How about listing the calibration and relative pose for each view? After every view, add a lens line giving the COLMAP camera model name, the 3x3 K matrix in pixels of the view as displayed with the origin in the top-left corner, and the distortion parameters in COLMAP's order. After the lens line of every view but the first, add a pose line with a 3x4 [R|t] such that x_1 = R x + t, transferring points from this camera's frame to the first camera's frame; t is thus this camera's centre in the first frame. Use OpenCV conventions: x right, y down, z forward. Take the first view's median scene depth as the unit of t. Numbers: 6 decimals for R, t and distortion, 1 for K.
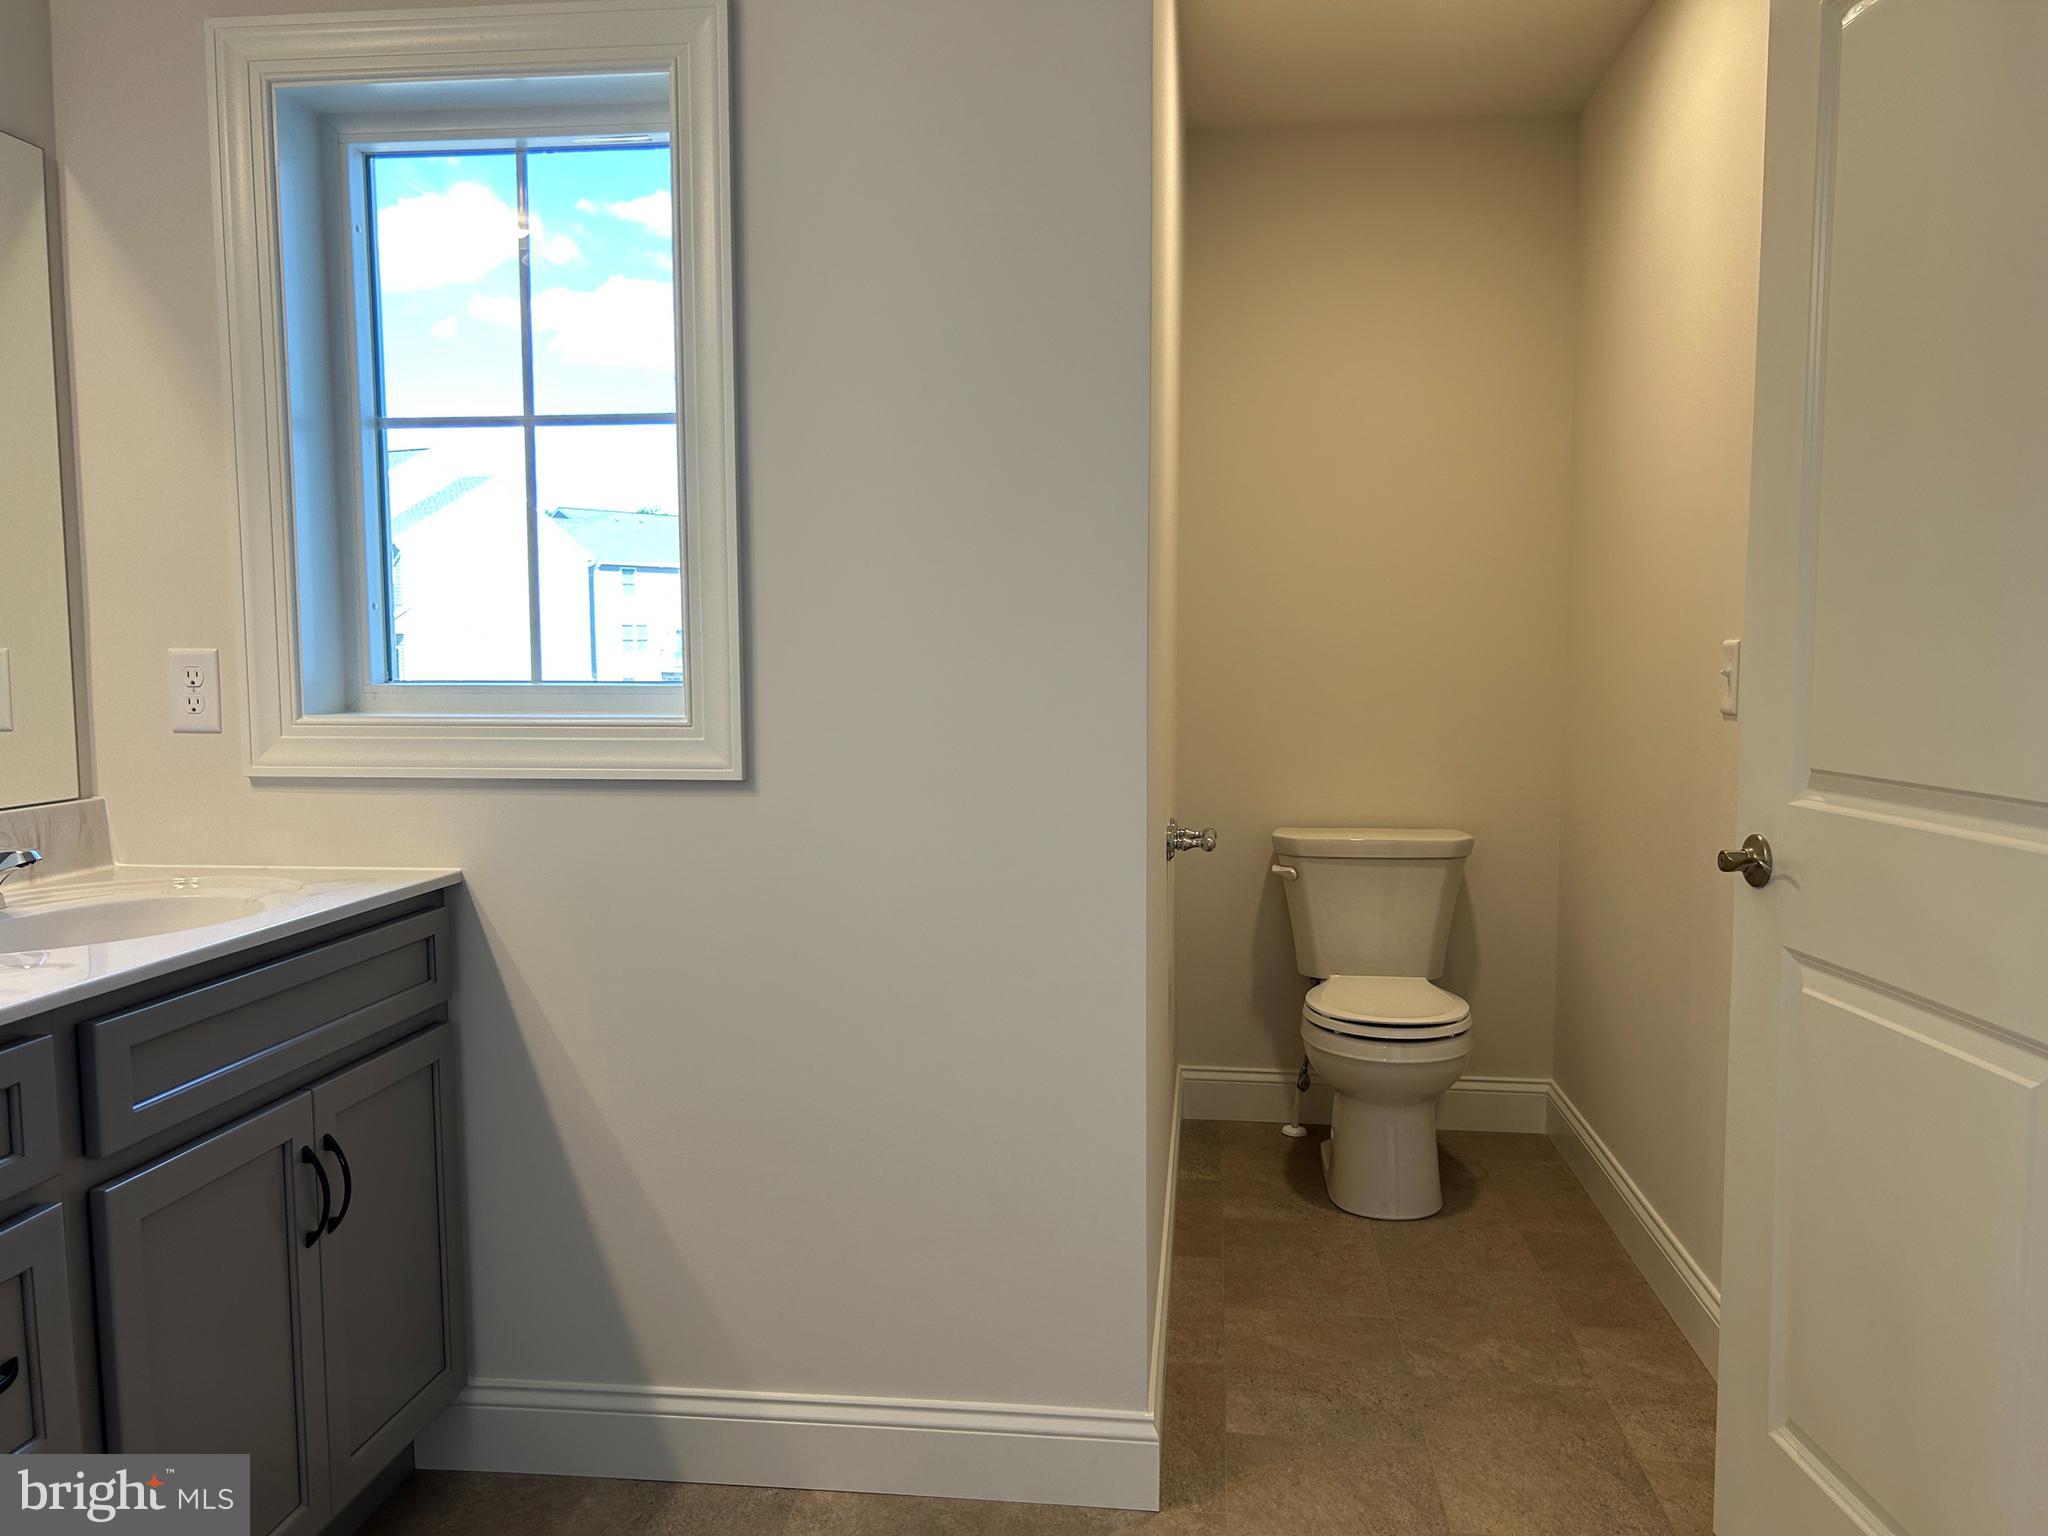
lens RADIAL K [[1559.6, 0, 1020.5], [0, 1559.6, 781.6], [0, 0, 1]] dist [0.027067, -0.020001]
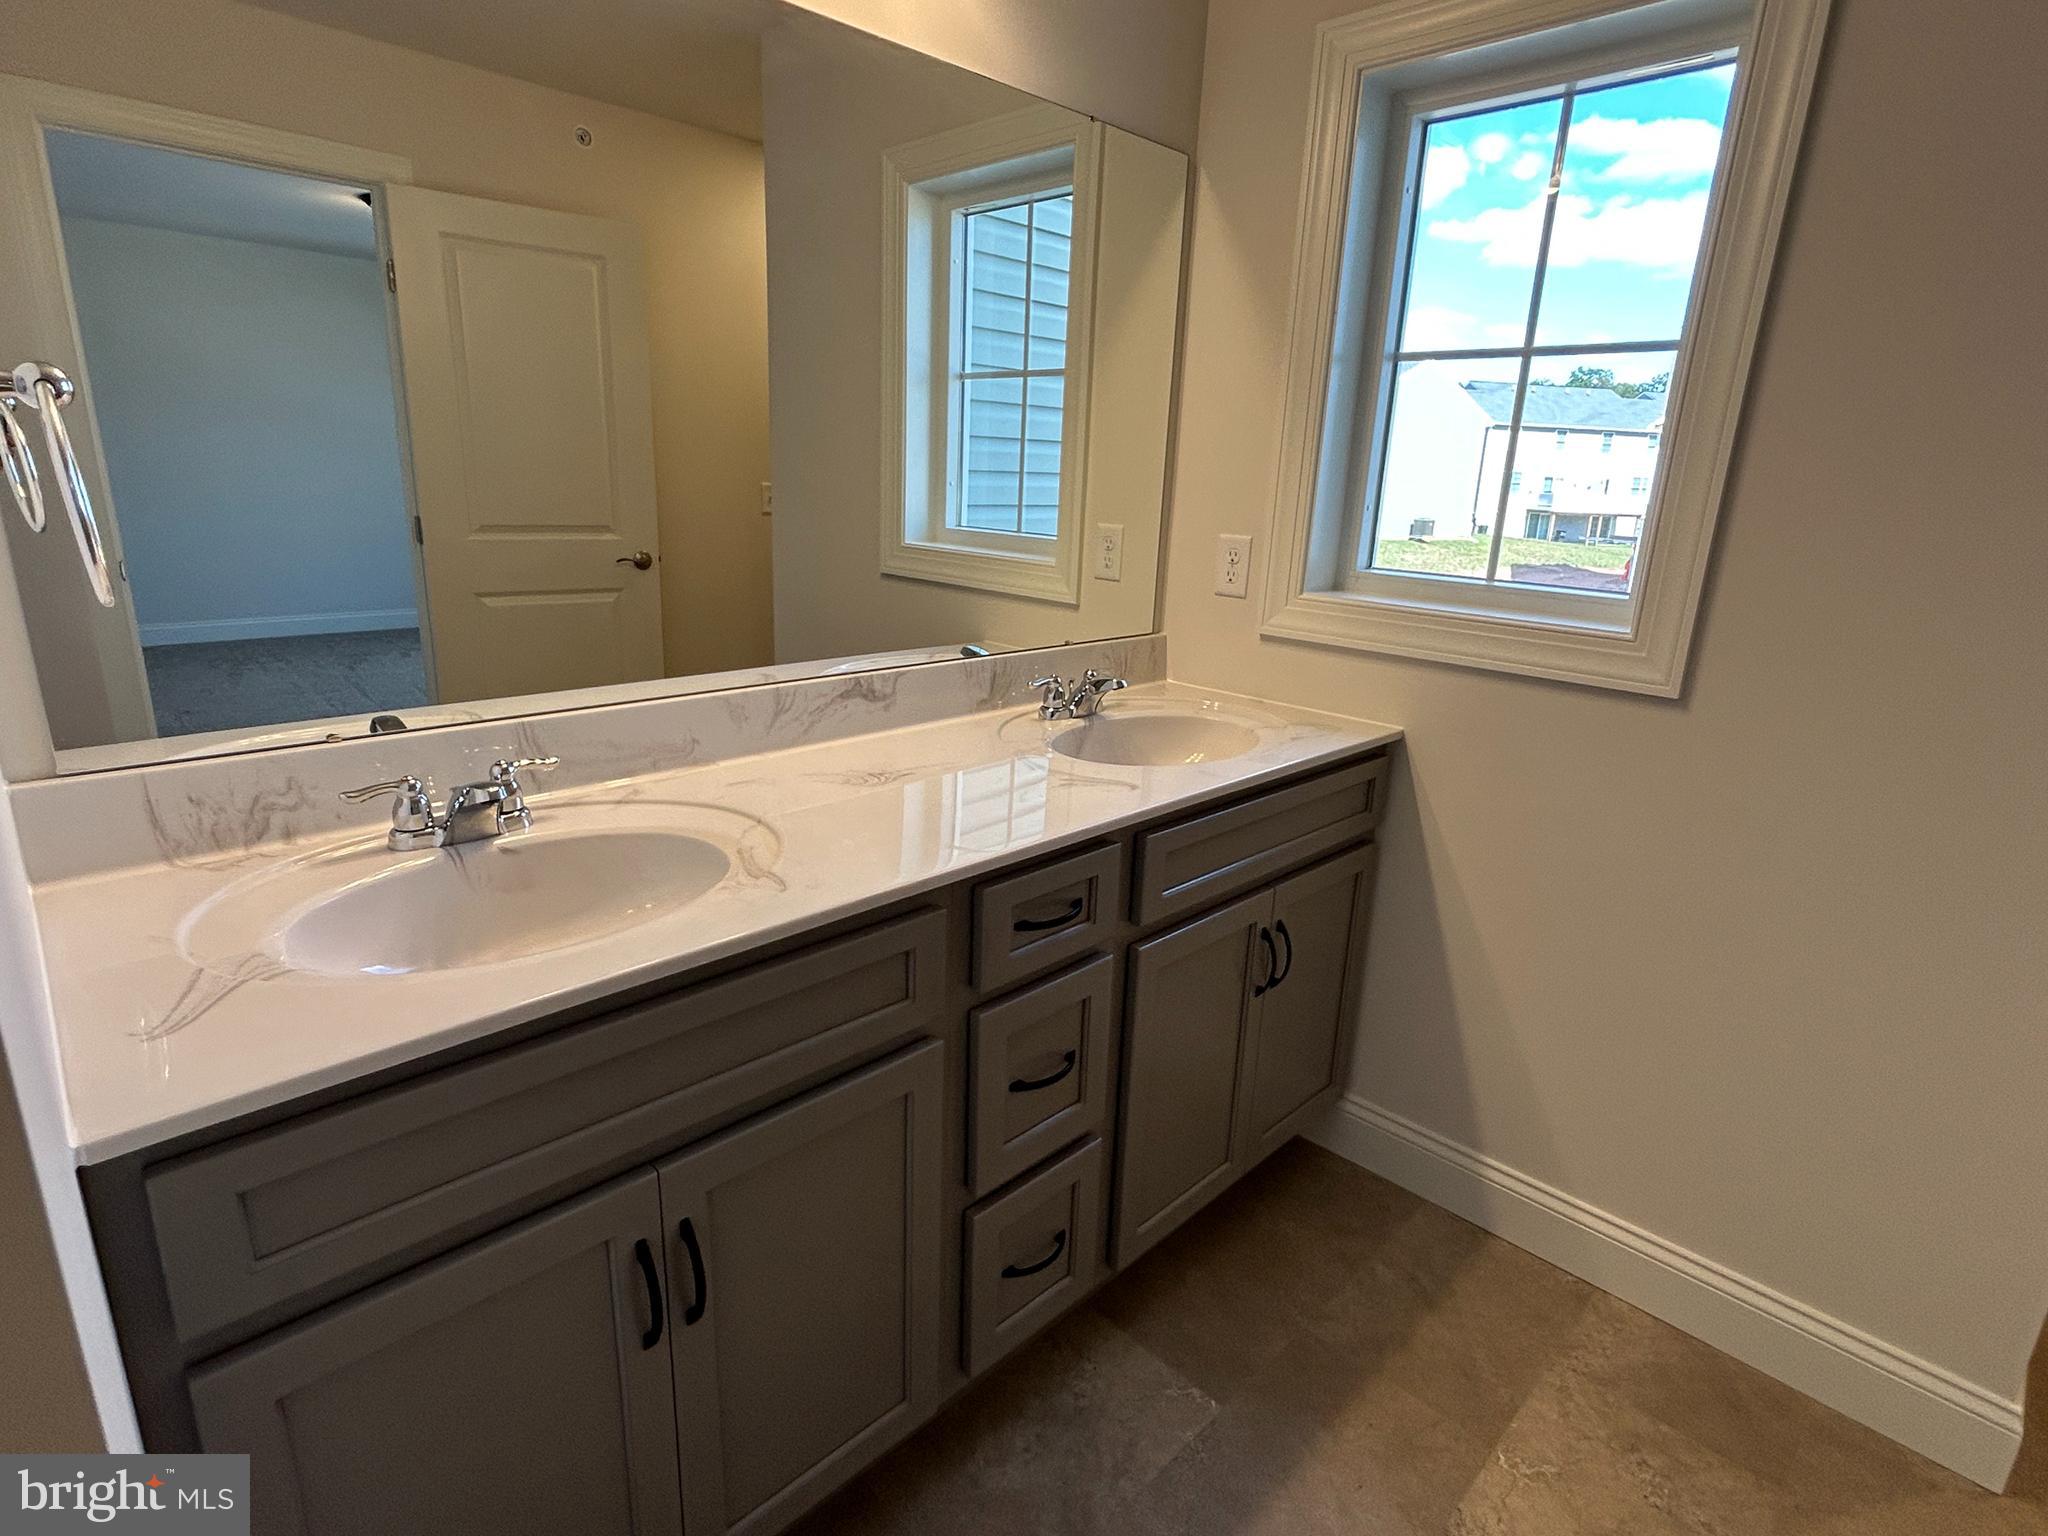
lens RADIAL K [[1044.4, 0, 1010.3], [0, 1044.4, 759.0], [0, 0, 1]] dist [0.000612, 0.002331]
pose [[0.782220, 0.201574, -0.589491, -0.103103], [-0.095756, 0.973867, 0.205948, -0.064329], [0.615600, -0.104649, 0.781080, 0.141364]]
